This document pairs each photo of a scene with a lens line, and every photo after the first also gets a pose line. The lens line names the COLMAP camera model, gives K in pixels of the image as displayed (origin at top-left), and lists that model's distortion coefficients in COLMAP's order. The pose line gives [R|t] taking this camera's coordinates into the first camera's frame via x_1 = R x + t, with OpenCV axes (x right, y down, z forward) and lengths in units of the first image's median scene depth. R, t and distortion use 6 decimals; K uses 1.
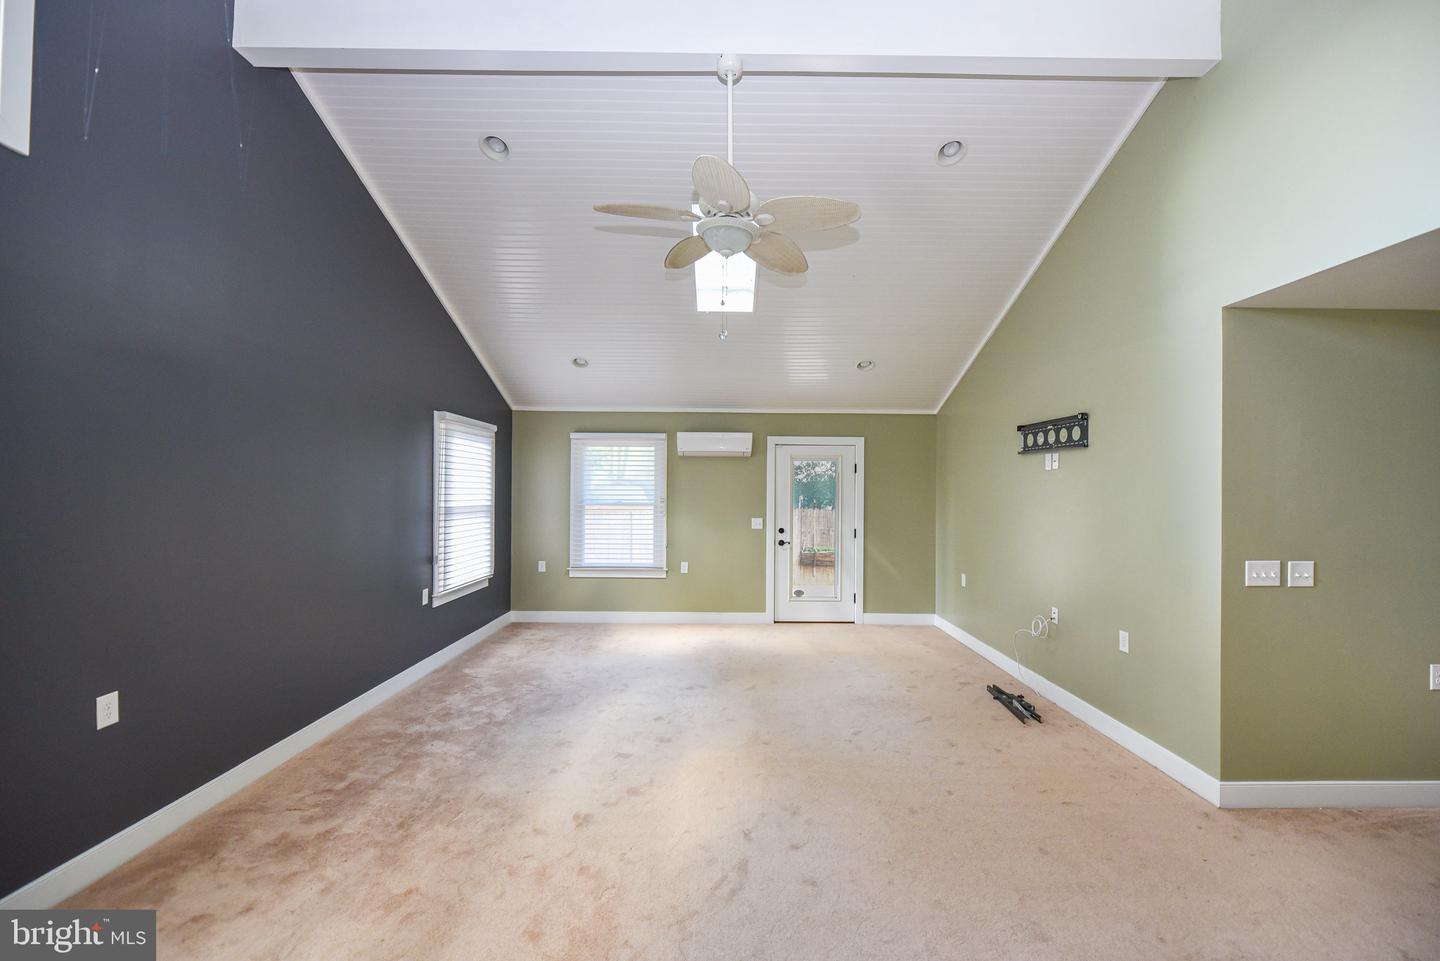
lens RADIAL K [[578.1, 0, 727.4], [0, 578.1, 487.4], [0, 0, 1]] dist [0.002629, -0.004460]
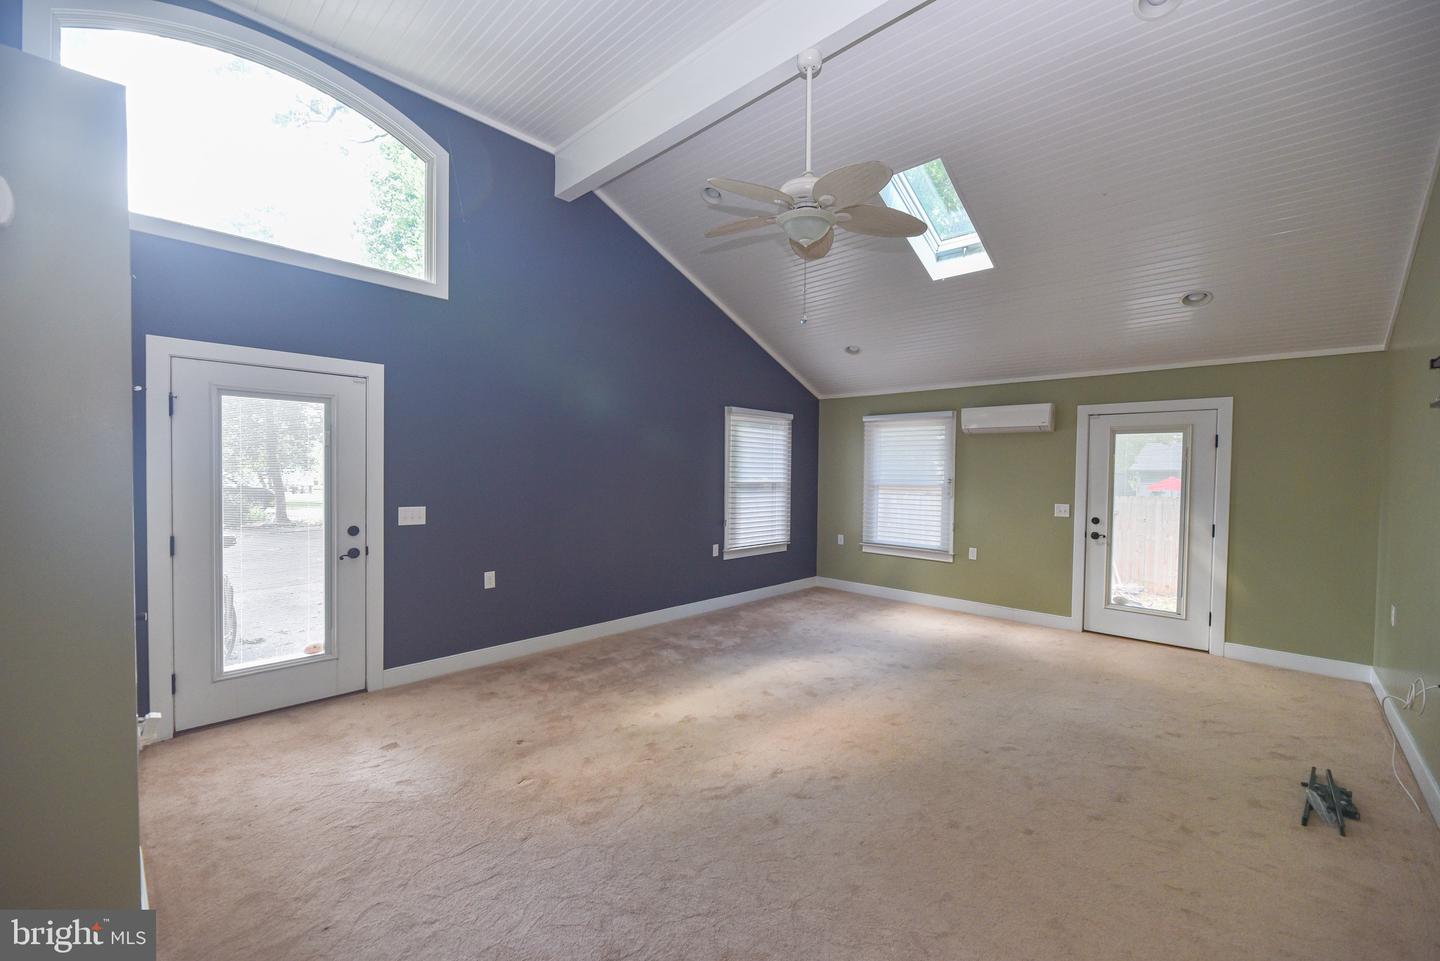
lens RADIAL K [[578.1, 0, 725.7], [0, 578.1, 489.2], [0, 0, 1]] dist [0.002629, -0.004460]
pose [[0.726693, 0.024872, -0.686512, 0.426141], [-0.004760, 0.999503, 0.031173, 0.011536], [0.686946, -0.019386, 0.726450, 0.079565]]
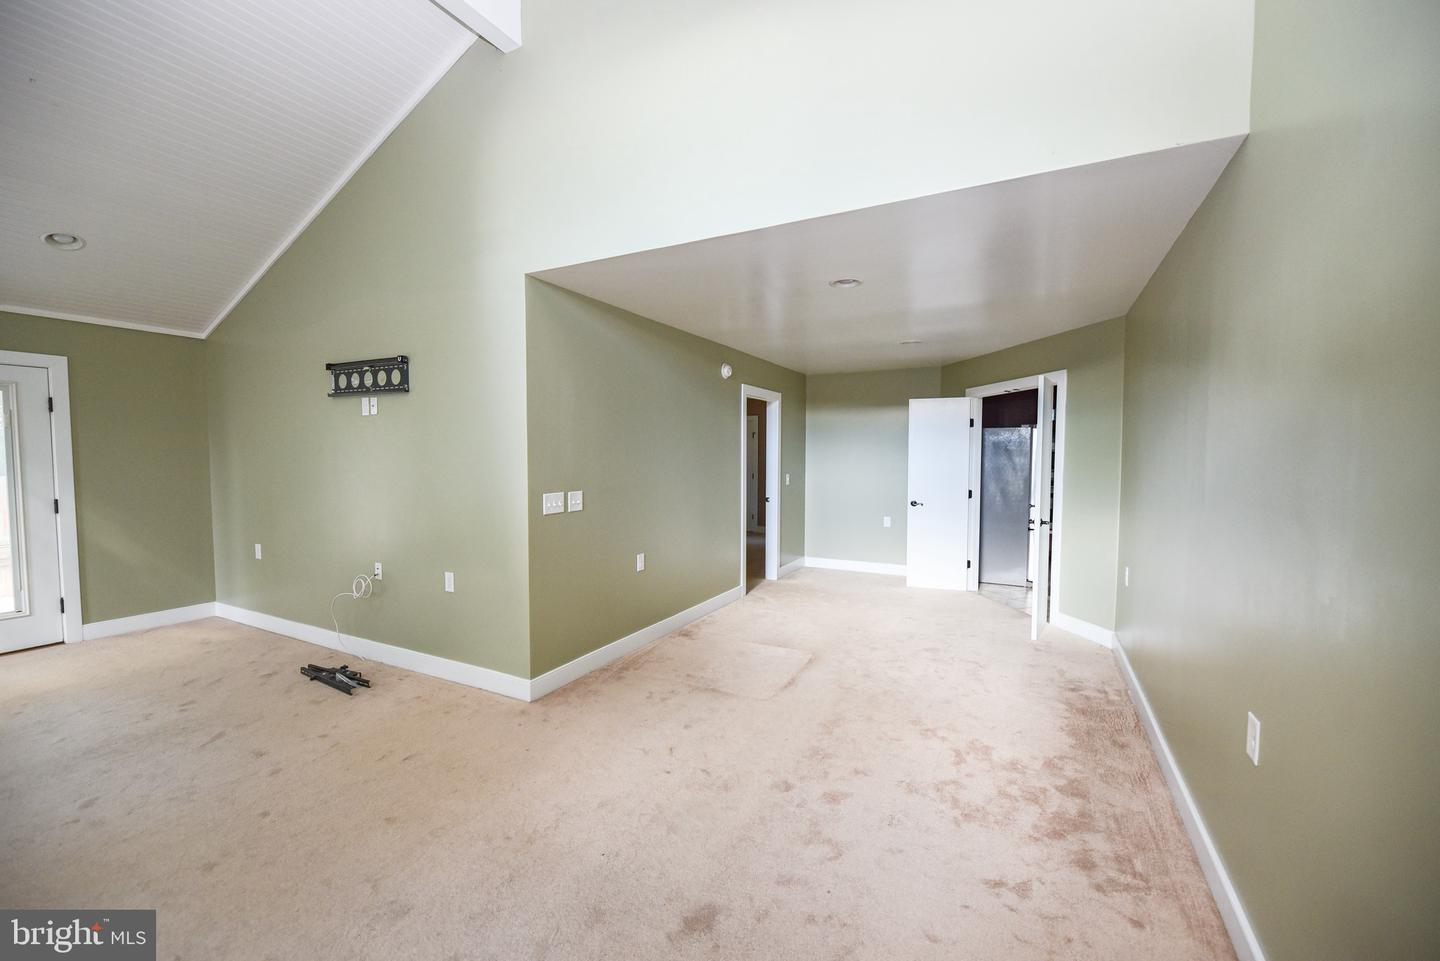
lens RADIAL K [[578.1, 0, 724.9], [0, 578.1, 485.6], [0, 0, 1]] dist [0.002629, -0.004460]
pose [[0.466597, -0.053688, 0.882839, 0.005703], [-0.003748, 0.998027, 0.062674, 0.021333], [-0.884462, -0.032552, 0.465475, 0.067384]]
